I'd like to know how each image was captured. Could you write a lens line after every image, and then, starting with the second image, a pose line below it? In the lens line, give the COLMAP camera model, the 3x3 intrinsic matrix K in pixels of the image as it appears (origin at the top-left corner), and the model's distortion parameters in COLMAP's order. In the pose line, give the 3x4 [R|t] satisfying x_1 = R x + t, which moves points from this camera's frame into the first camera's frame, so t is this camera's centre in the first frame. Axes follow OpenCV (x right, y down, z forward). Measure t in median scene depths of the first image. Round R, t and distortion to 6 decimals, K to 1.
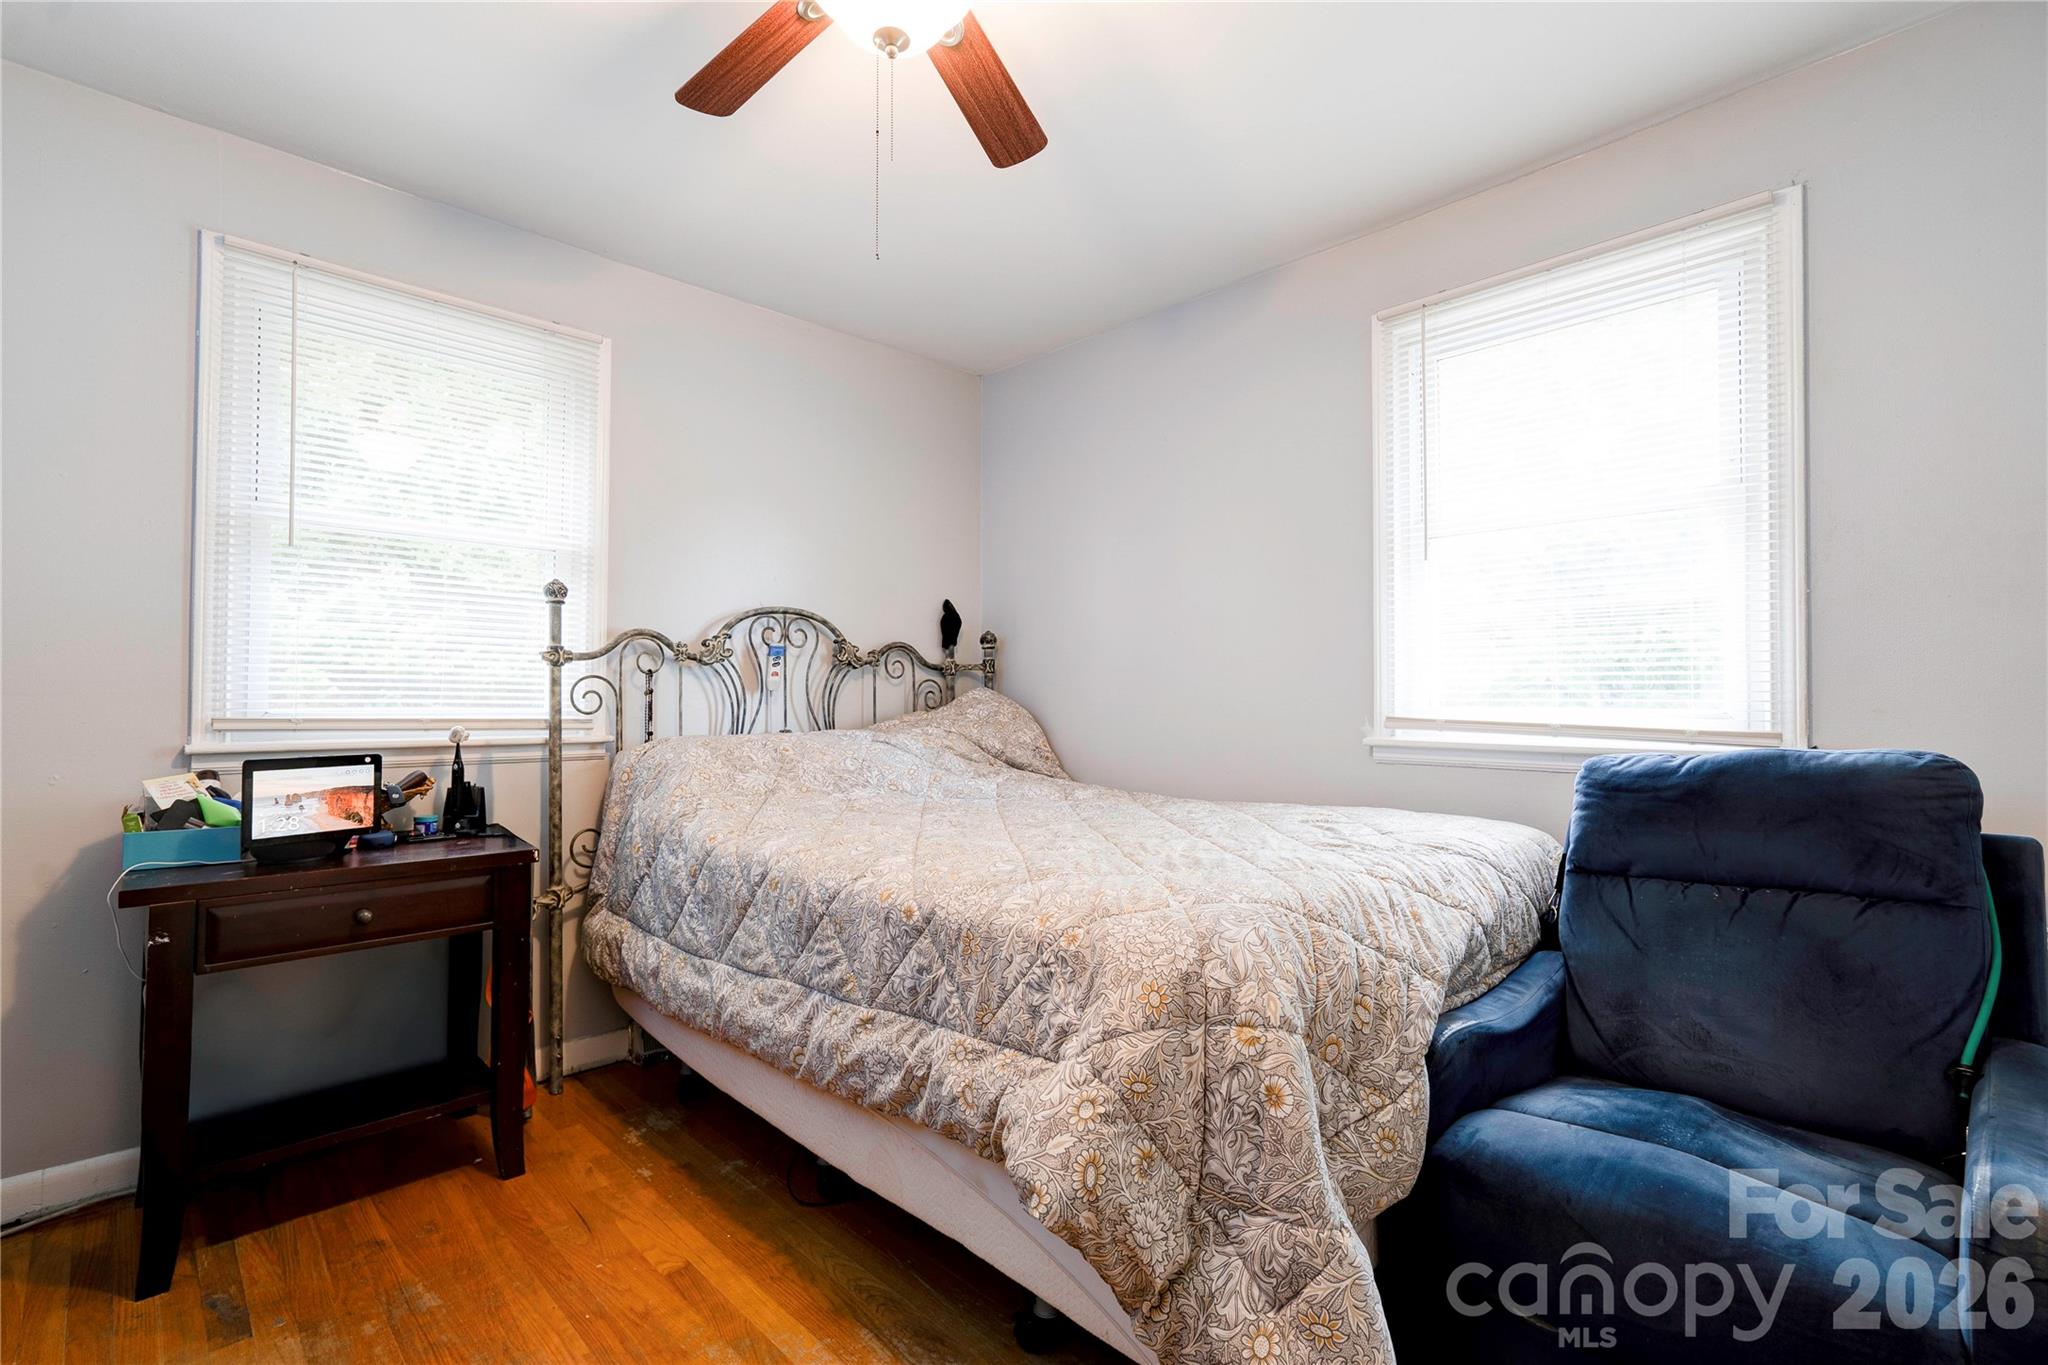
lens RADIAL K [[941.3, 0, 1015.6], [0, 941.3, 674.1], [0, 0, 1]] dist [-0.009752, 0.016777]
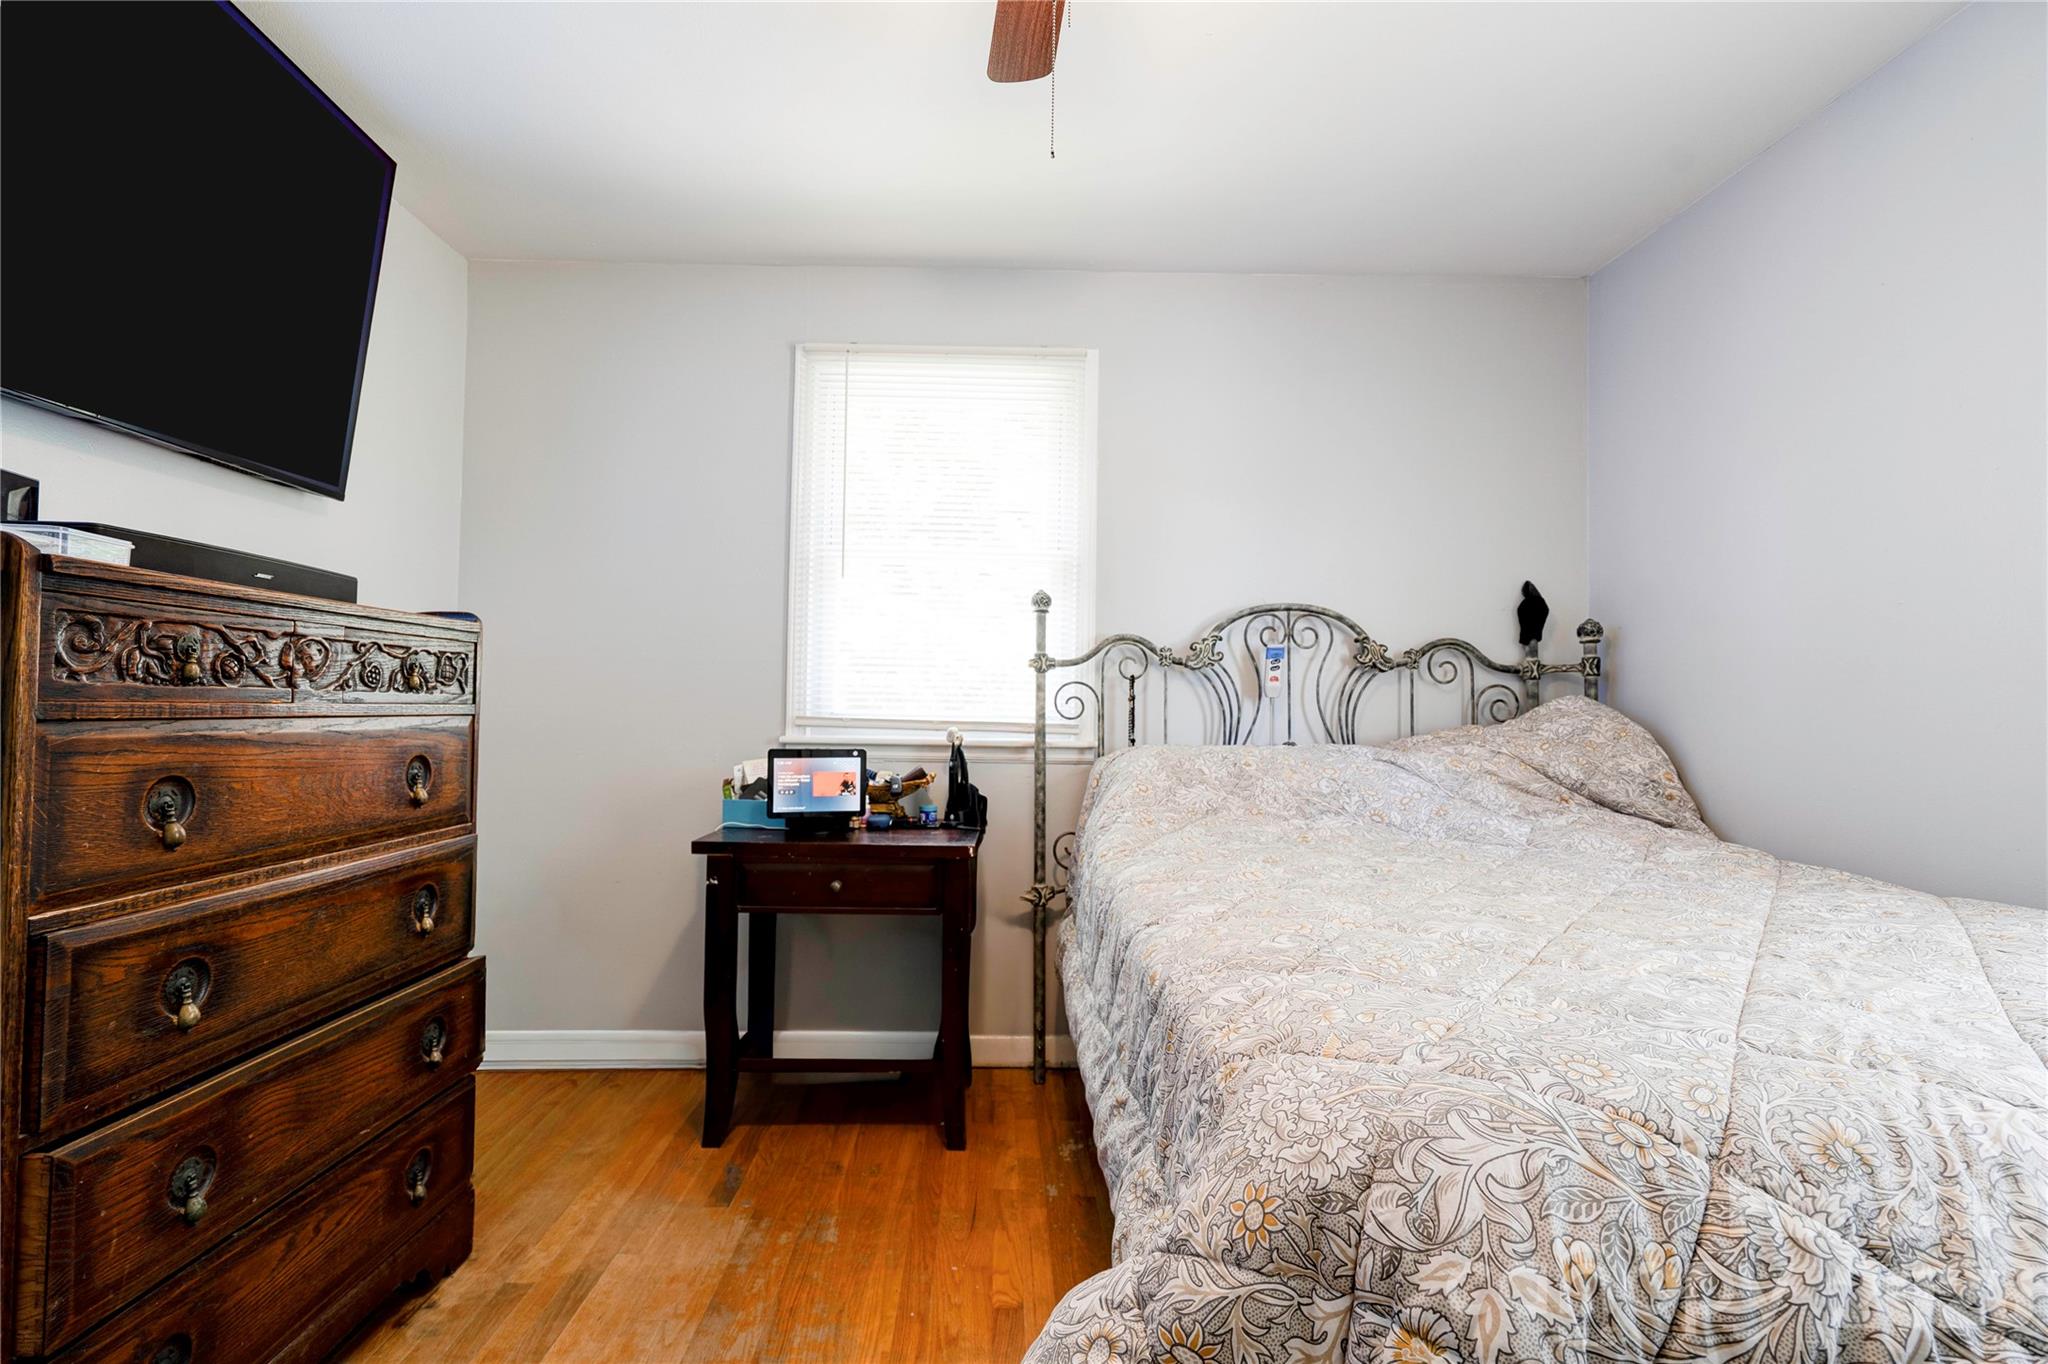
lens RADIAL K [[941.3, 0, 1015.6], [0, 941.3, 673.6], [0, 0, 1]] dist [-0.009752, 0.016777]
pose [[0.726720, -0.013385, -0.686803, 0.200804], [0.005915, 0.999895, -0.013229, 0.005846], [0.686908, 0.005551, 0.726723, 0.209494]]
